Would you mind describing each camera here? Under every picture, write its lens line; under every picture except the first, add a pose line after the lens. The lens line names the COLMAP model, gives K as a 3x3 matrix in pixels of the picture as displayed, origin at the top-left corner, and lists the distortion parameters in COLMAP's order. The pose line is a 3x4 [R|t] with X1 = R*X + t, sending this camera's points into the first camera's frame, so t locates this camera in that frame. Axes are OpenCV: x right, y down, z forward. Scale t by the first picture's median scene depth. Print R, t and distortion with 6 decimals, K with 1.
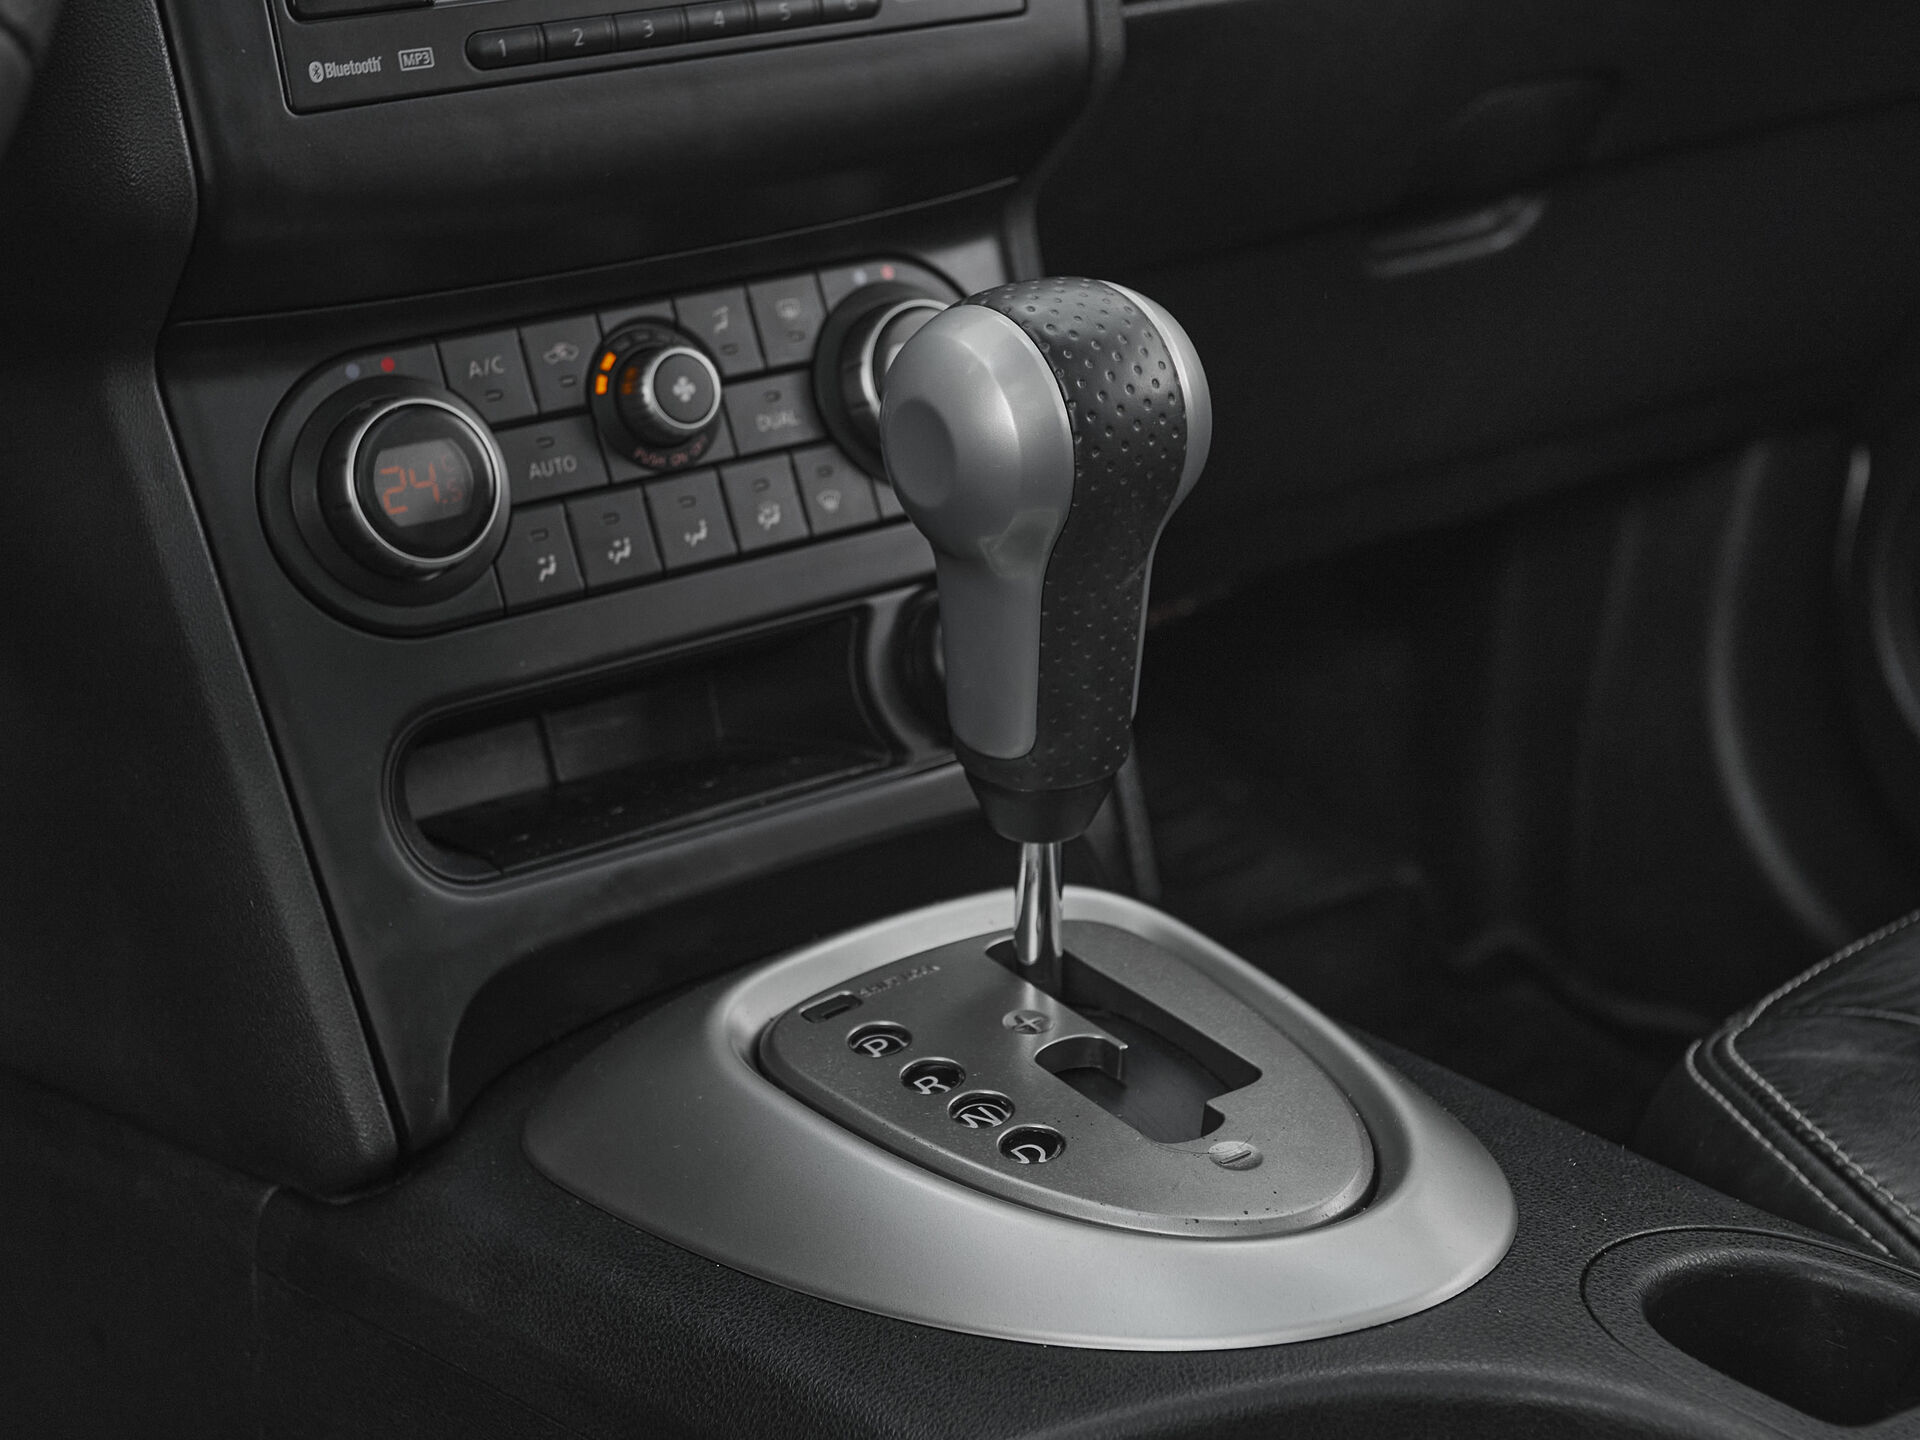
lens RADIAL K [[3391.4, 0, 813.1], [0, 3391.4, 666.3], [0, 0, 1]] dist [0.023474, 0.037358]
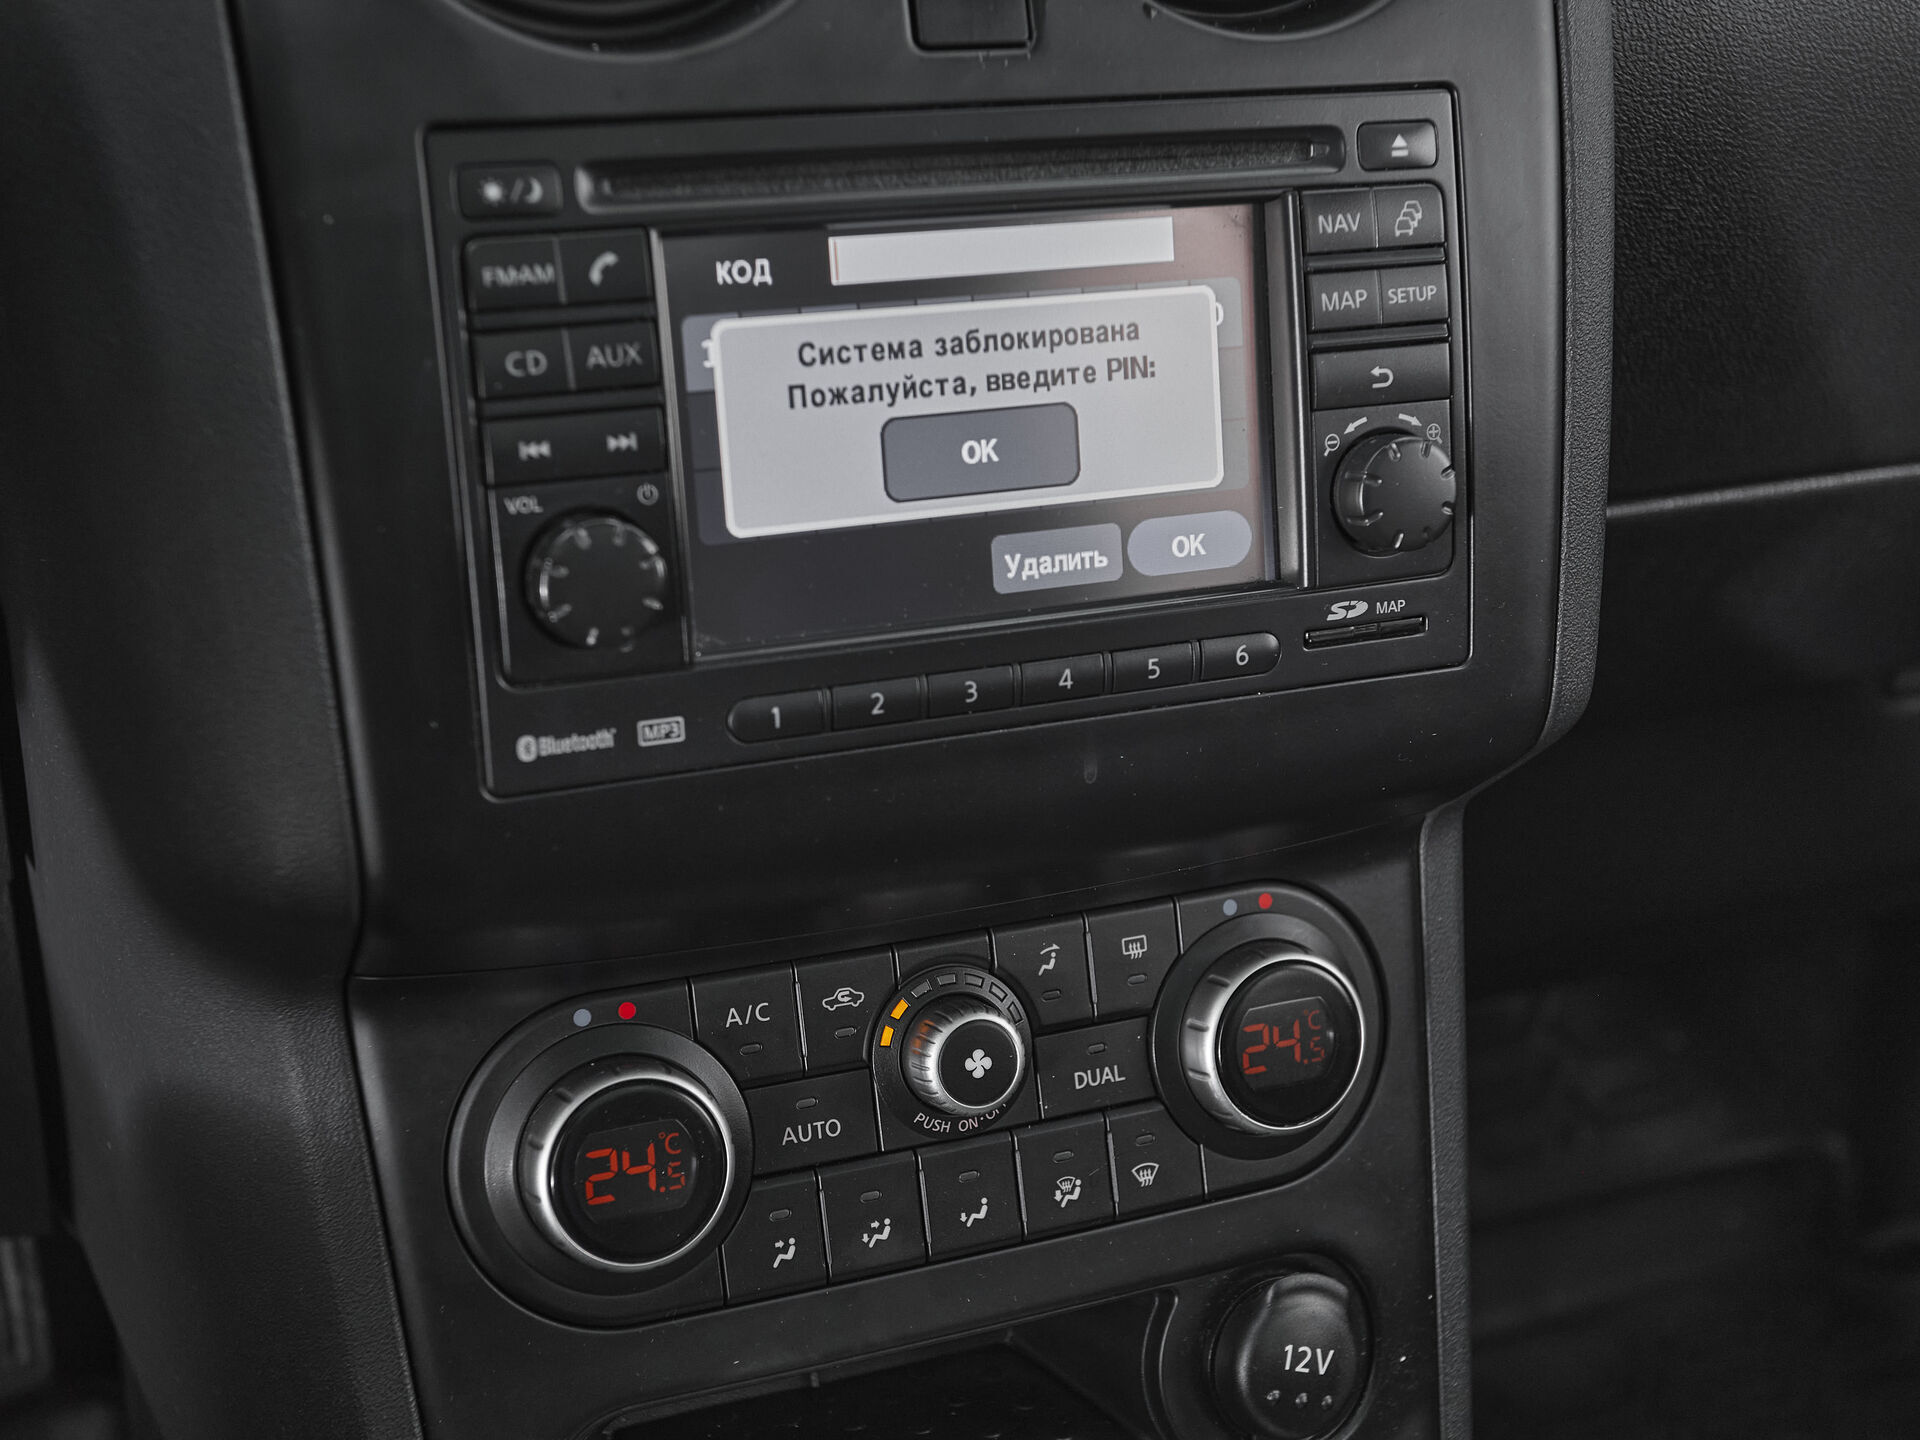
lens RADIAL K [[2683.7, 0, 959.9], [0, 2683.7, 763.3], [0, 0, 1]] dist [0.006957, 0.019619]
pose [[0.974069, 0.165427, -0.154350, 0.049665], [-0.145695, 0.980554, 0.131479, -0.246939], [0.173099, -0.105582, 0.979229, 0.353101]]
